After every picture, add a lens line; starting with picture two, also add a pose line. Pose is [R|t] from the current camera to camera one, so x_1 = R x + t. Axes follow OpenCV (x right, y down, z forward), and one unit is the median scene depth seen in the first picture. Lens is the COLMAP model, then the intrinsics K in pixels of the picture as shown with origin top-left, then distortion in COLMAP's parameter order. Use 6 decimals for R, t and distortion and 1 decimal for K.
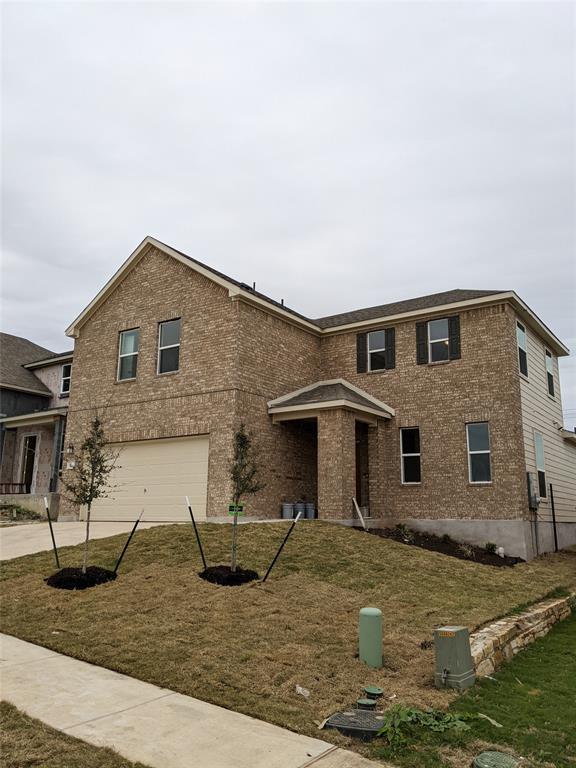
lens RADIAL K [[610.3, 0, 288.1], [0, 610.3, 377.9], [0, 0, 1]] dist [0.086087, -0.154197]
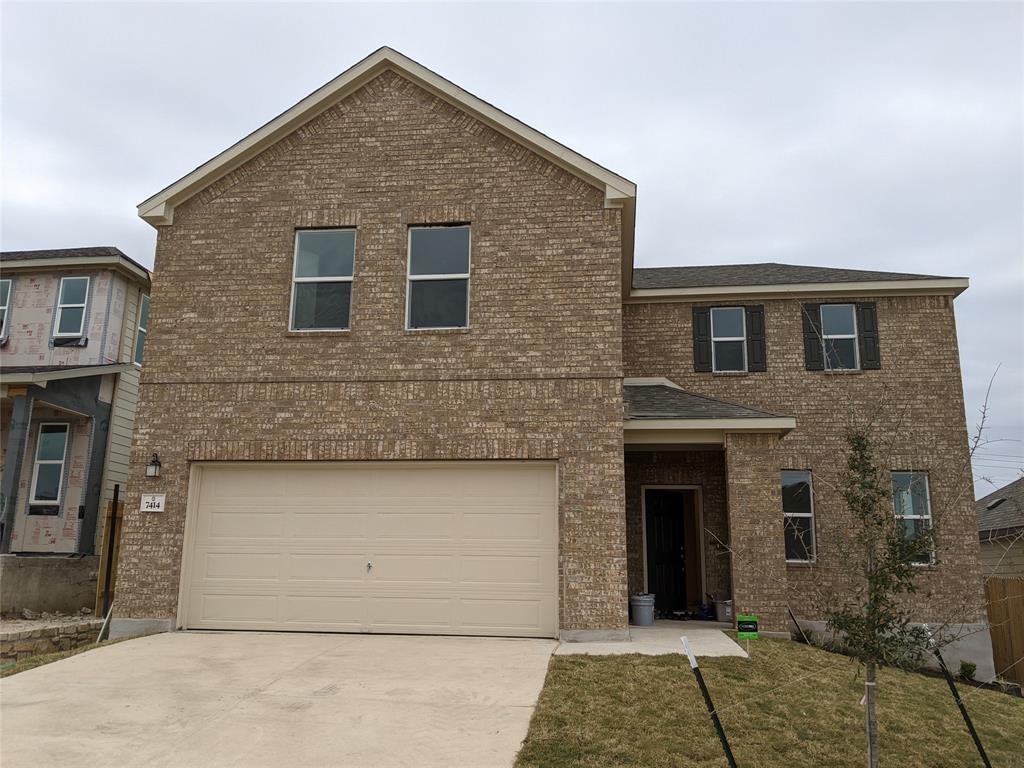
lens RADIAL K [[813.8, 0, 510.8], [0, 813.8, 379.6], [0, 0, 1]] dist [0.086087, -0.154197]
pose [[0.892046, 0.110854, 0.438138, -0.421724], [-0.110196, 0.993543, -0.027020, 0.043401], [-0.438304, -0.024178, 0.898502, 0.379094]]
